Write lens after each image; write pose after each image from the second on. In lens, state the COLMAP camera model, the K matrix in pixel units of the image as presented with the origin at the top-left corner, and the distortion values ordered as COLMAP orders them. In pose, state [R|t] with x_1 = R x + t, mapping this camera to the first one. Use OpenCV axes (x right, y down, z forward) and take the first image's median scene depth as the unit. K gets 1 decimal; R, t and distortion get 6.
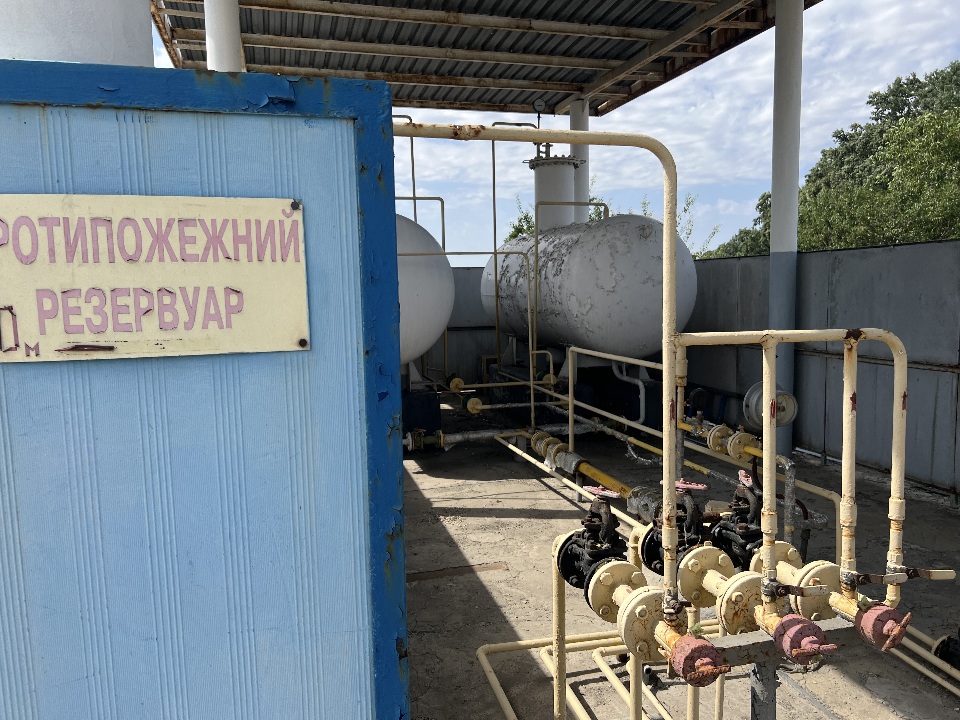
lens RADIAL K [[719.6, 0, 482.1], [0, 719.6, 360.8], [0, 0, 1]] dist [0.024712, -0.018687]
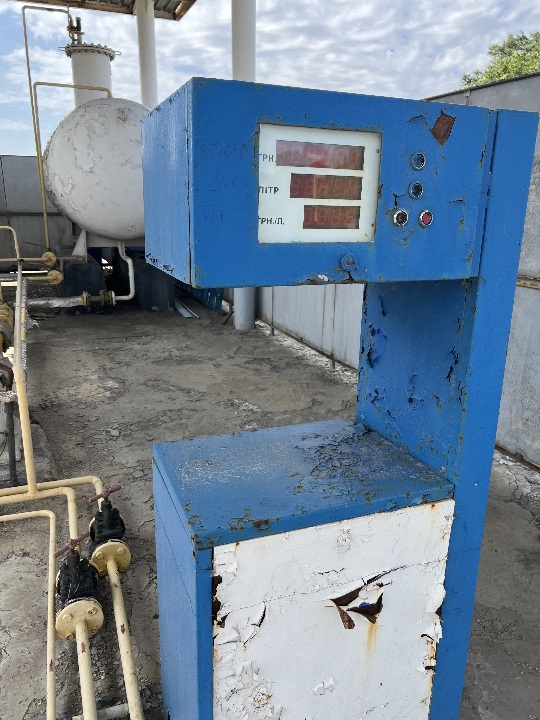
lens RADIAL K [[539.7, 0, 268.2], [0, 539.7, 355.5], [0, 0, 1]] dist [0.024712, -0.018687]
pose [[0.993380, -0.002861, 0.114837, 0.254438], [-0.017762, 0.983841, 0.178159, 0.016141], [-0.113492, -0.179020, 0.977278, 0.106629]]
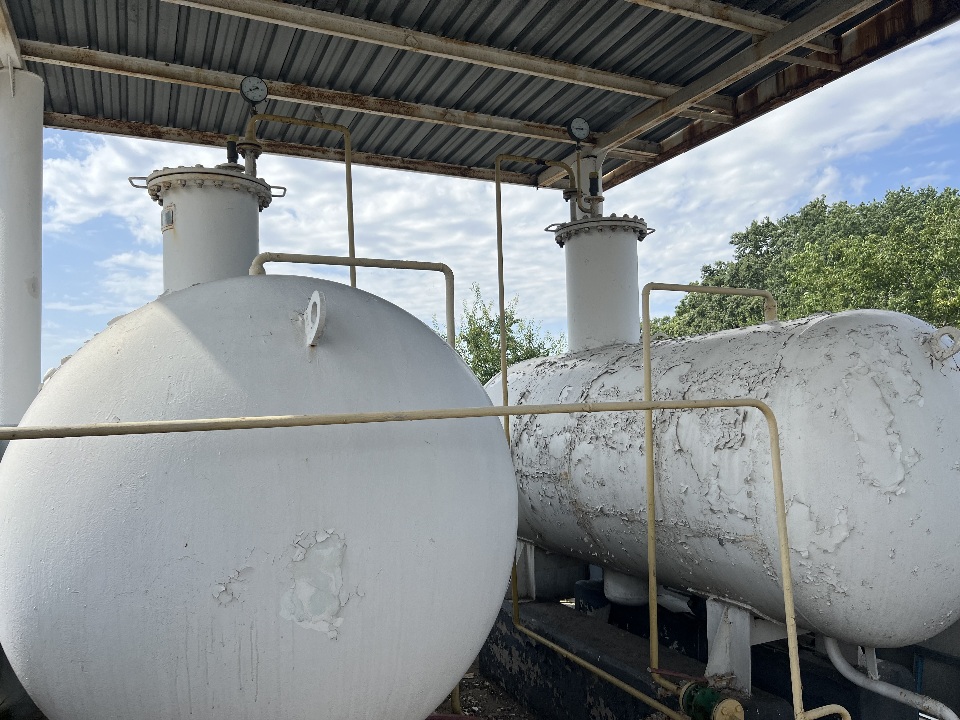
lens RADIAL K [[719.6, 0, 480.2], [0, 719.6, 365.1], [0, 0, 1]] dist [0.024712, -0.018687]
pose [[0.986815, 0.001521, 0.161847, -0.078806], [0.026369, 0.985084, -0.170039, -0.076289], [-0.159692, 0.172065, 0.972056, 0.468975]]
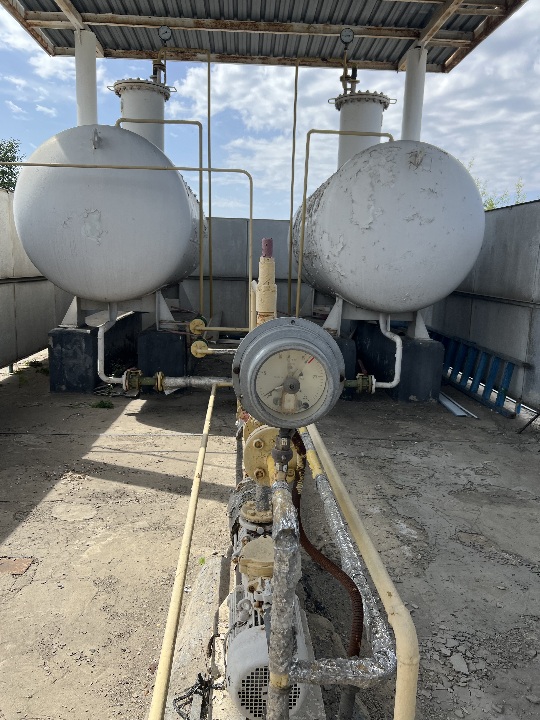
lens RADIAL K [[539.7, 0, 271.3], [0, 539.7, 367.0], [0, 0, 1]] dist [0.024712, -0.018687]
pose [[0.970590, 0.091296, -0.222757, 0.166168], [-0.072641, 0.993238, 0.090563, 0.011573], [0.229519, -0.071718, 0.970658, 0.252068]]
